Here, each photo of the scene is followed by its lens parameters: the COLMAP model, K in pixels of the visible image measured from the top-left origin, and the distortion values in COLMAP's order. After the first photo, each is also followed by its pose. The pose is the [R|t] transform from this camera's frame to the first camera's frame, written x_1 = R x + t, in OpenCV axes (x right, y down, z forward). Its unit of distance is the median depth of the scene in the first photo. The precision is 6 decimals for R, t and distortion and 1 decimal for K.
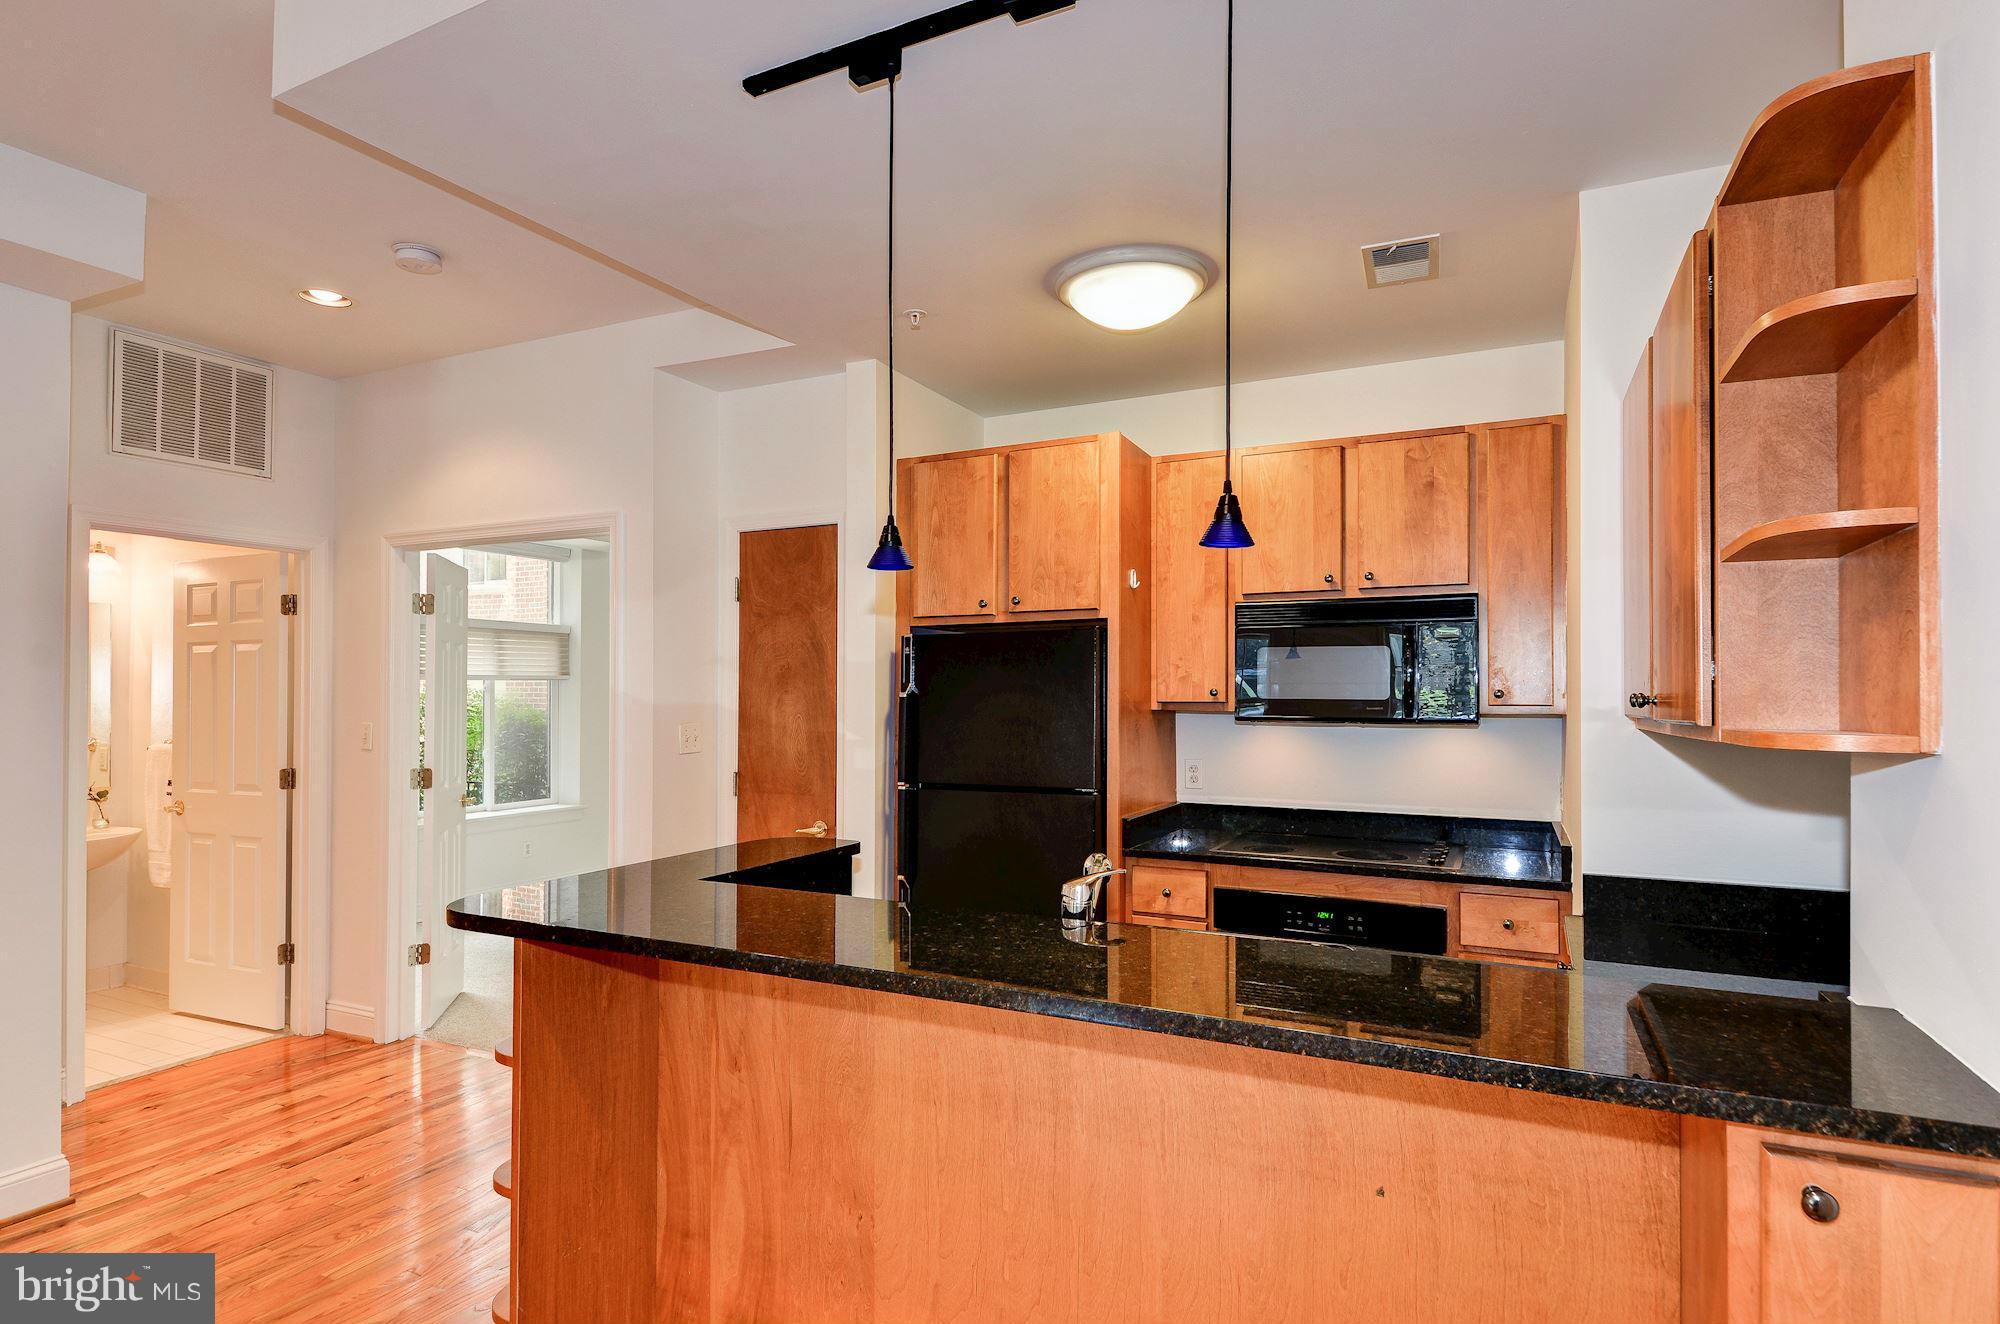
lens RADIAL K [[1034.4, 0, 1000.0], [0, 1034.4, 679.1], [0, 0, 1]] dist [0.032751, -0.022956]
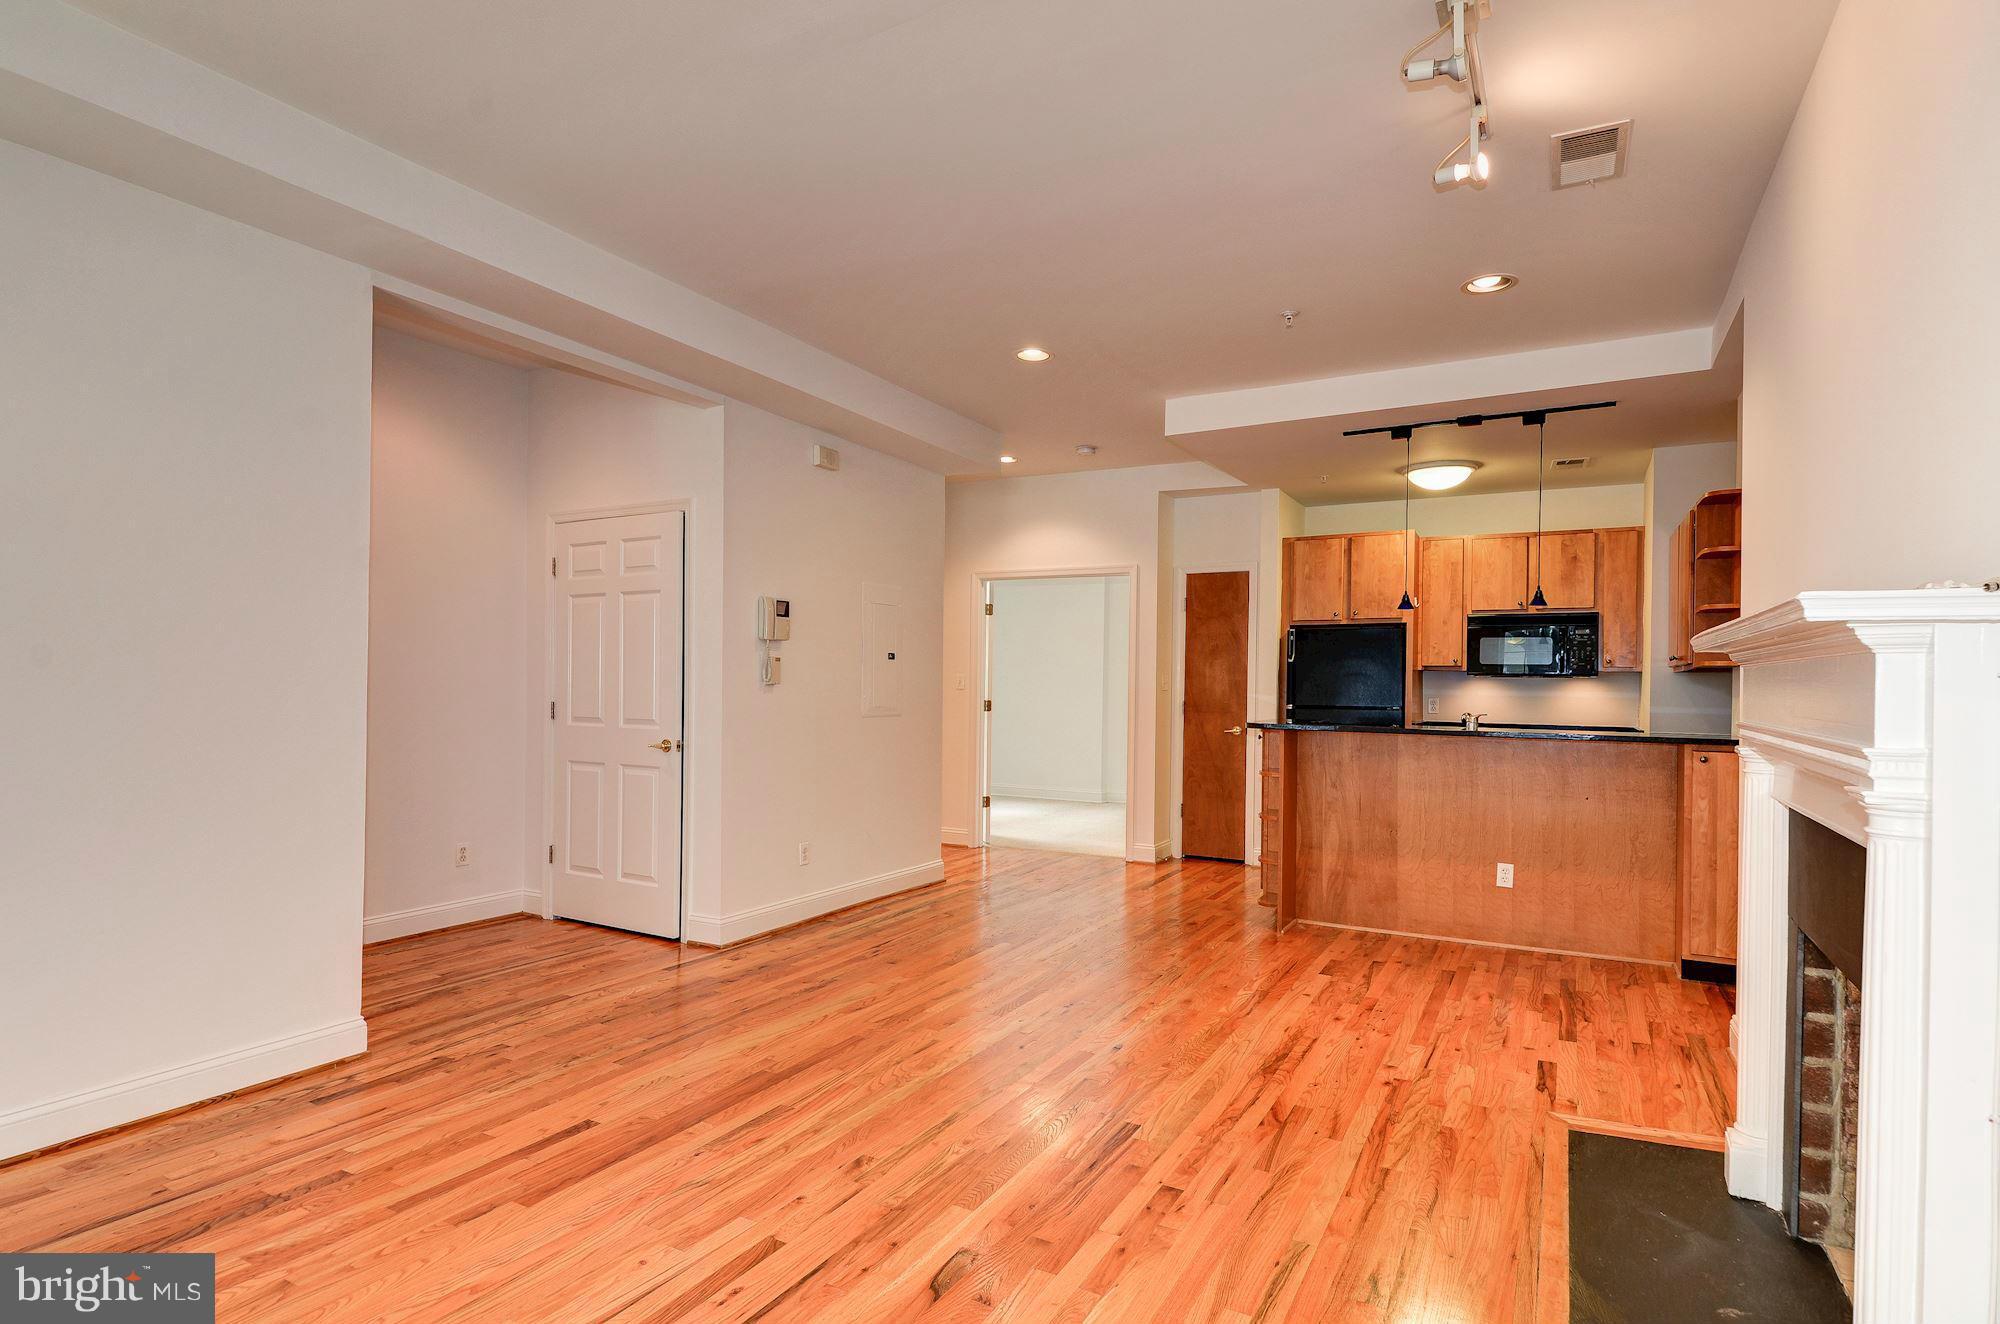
lens RADIAL K [[1034.4, 0, 997.2], [0, 1034.4, 680.1], [0, 0, 1]] dist [0.032751, -0.022956]
pose [[0.998832, 0.012029, -0.046786, -0.599213], [-0.011491, 0.999865, 0.011754, 0.038449], [0.046921, -0.011203, 0.998836, -1.060210]]
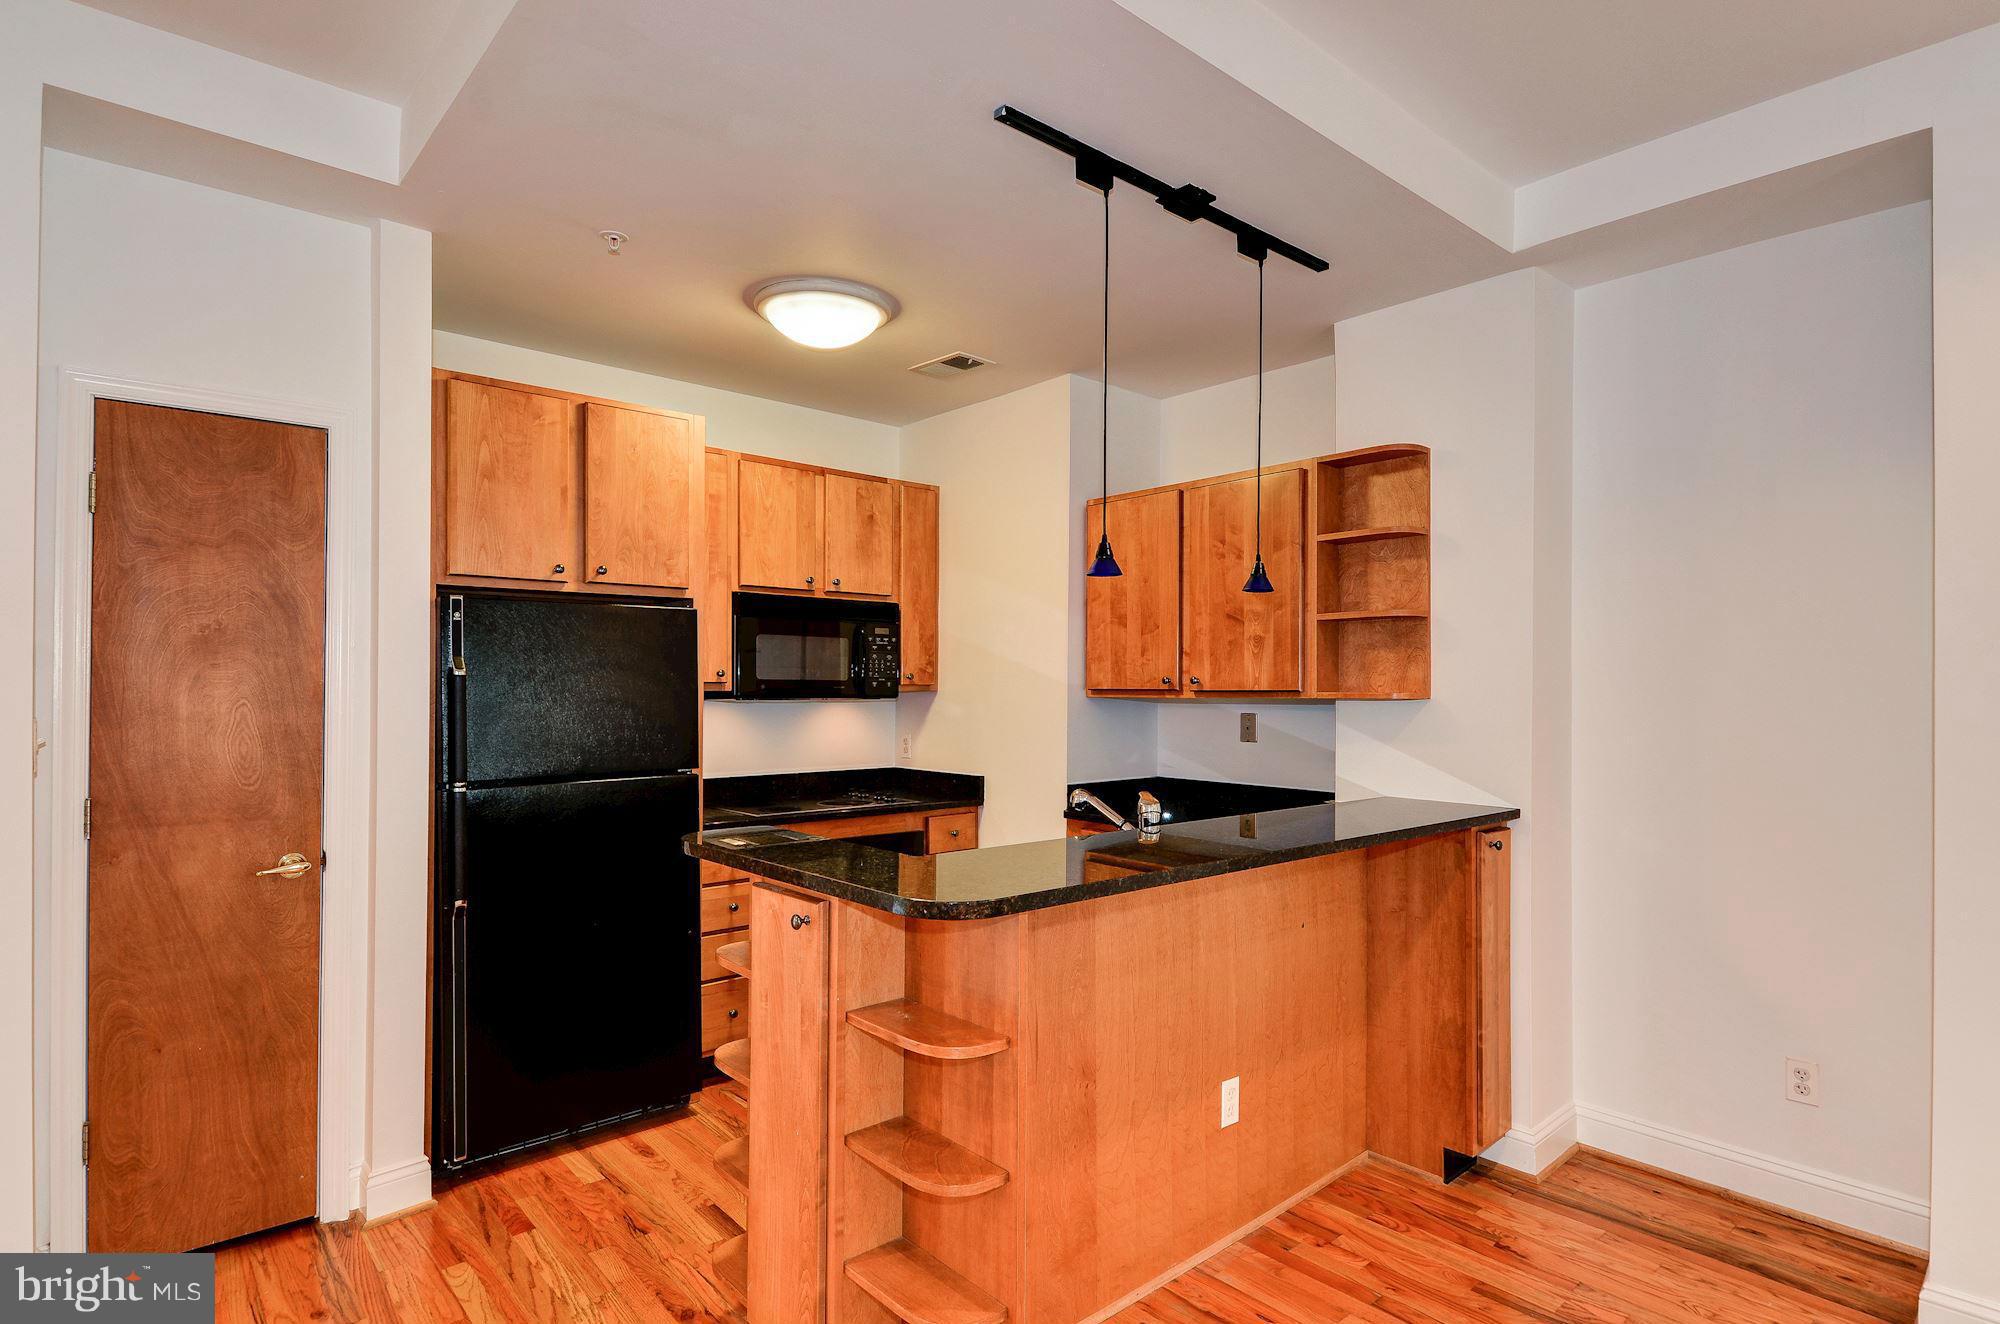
lens RADIAL K [[1034.4, 0, 1004.5], [0, 1034.4, 681.6], [0, 0, 1]] dist [0.032751, -0.022956]
pose [[0.377253, 0.002921, 0.926106, -0.726965], [-0.018859, 0.999812, 0.004529, 0.011630], [-0.925918, -0.019174, 0.377237, 0.339171]]
